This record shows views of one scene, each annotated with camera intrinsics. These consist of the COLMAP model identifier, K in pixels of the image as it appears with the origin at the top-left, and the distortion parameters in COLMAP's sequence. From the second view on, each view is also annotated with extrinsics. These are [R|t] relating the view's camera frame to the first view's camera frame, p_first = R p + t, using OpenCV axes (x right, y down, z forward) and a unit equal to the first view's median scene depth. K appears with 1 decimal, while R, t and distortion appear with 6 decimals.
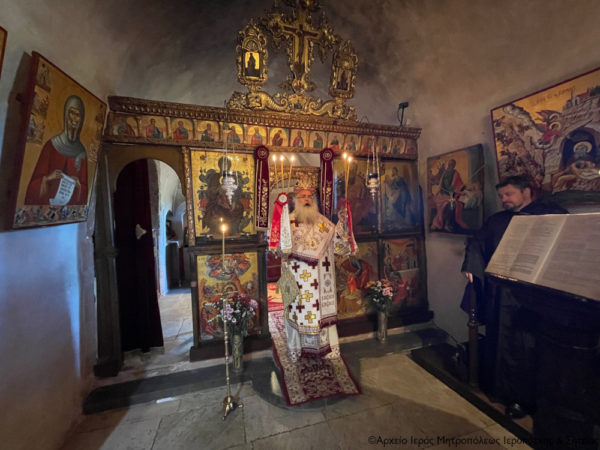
lens RADIAL K [[239.6, 0, 300.0], [0, 239.6, 225.0], [0, 0, 1]] dist [-0.015413, 0.000001]
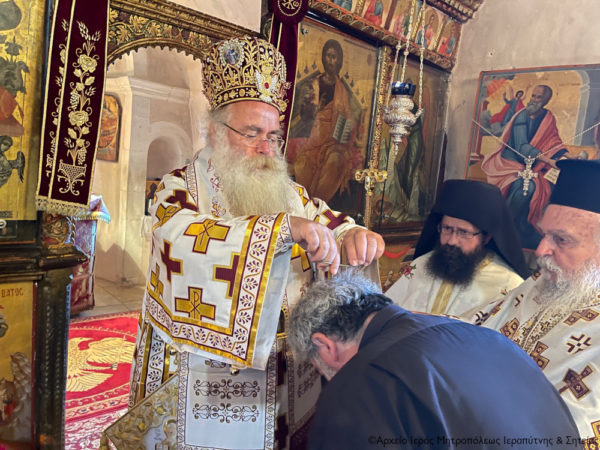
lens RADIAL K [[446.1, 0, 300.0], [0, 446.1, 225.0], [0, 0, 1]] dist [0.062839, -0.101424]
pose [[0.904831, 0.064413, 0.420870, -0.124548], [-0.108459, 0.990751, 0.081544, -0.033507], [-0.411725, -0.119431, 0.903448, 0.397931]]
